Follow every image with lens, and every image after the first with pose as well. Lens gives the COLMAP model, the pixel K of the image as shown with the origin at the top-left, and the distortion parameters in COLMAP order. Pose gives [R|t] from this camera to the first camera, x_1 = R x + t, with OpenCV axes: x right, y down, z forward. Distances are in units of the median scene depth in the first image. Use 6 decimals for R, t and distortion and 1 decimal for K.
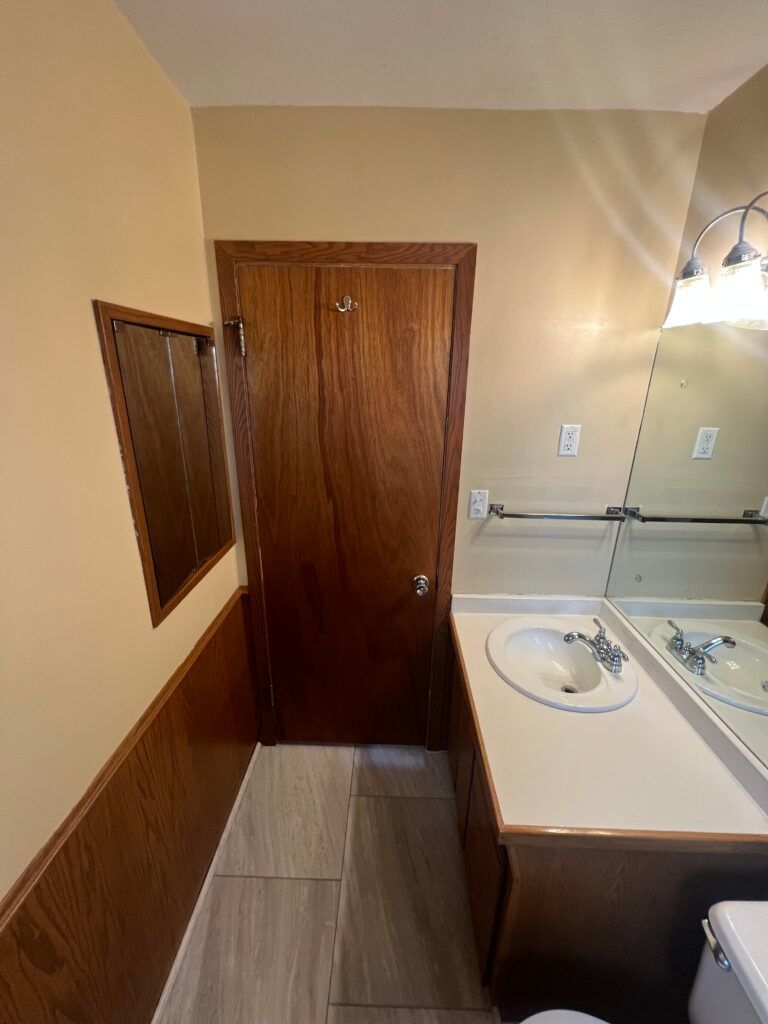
lens RADIAL K [[415.0, 0, 385.4], [0, 415.0, 512.1], [0, 0, 1]] dist [-0.002855, -0.000105]
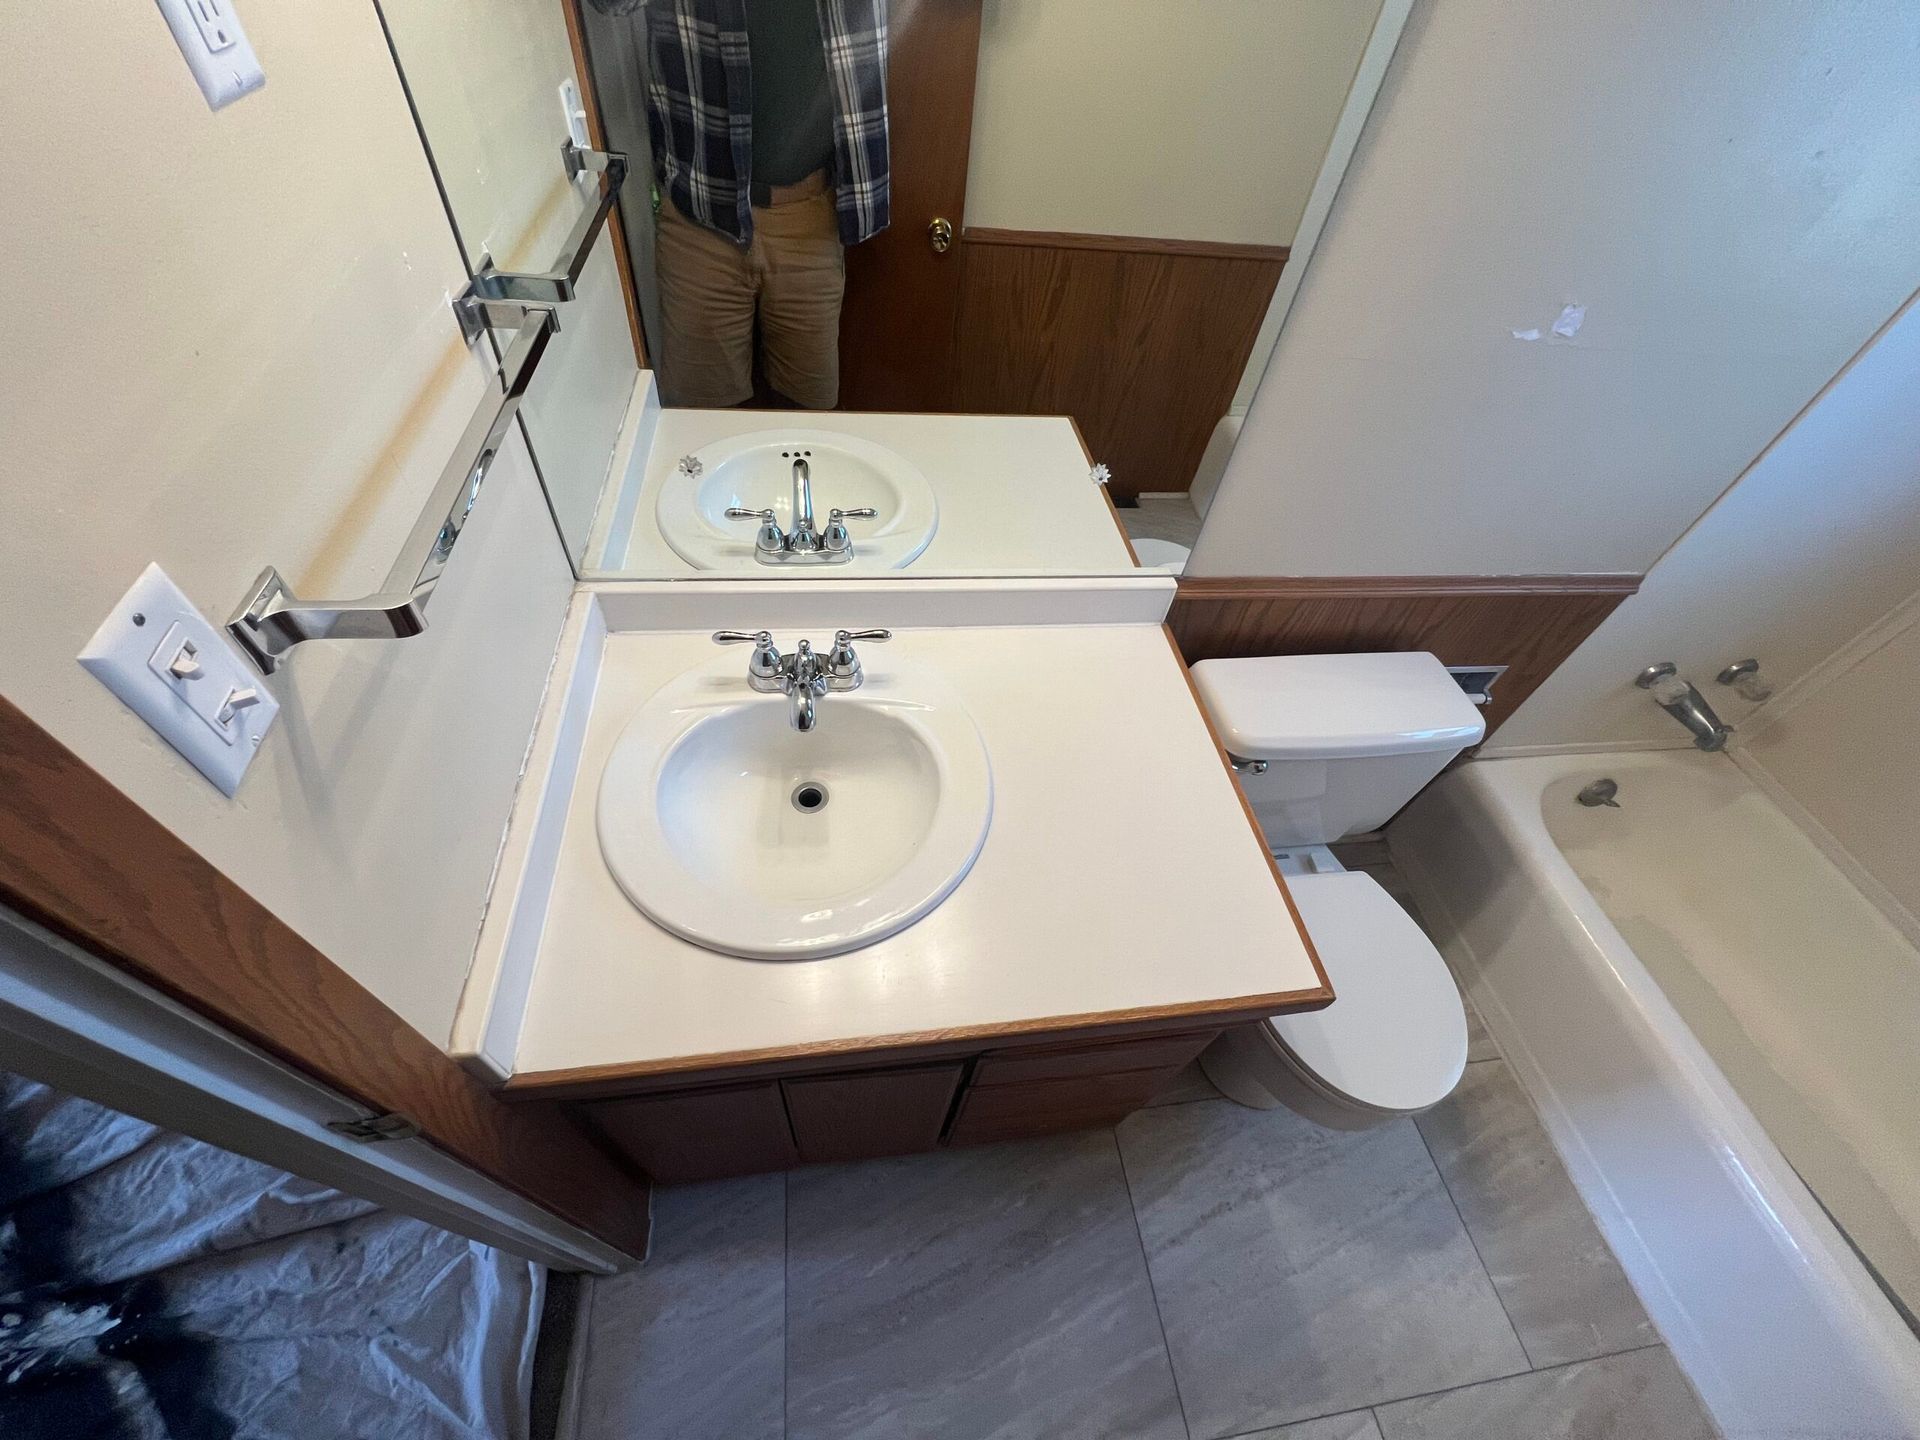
lens RADIAL K [[778.1, 0, 962.0], [0, 778.1, 717.1], [0, 0, 1]] dist [-0.002855, -0.000105]
pose [[-0.167255, -0.765530, 0.621281, 0.005266], [0.203344, 0.589823, 0.781511, -0.174759], [-0.964716, 0.257046, 0.057015, 0.767548]]
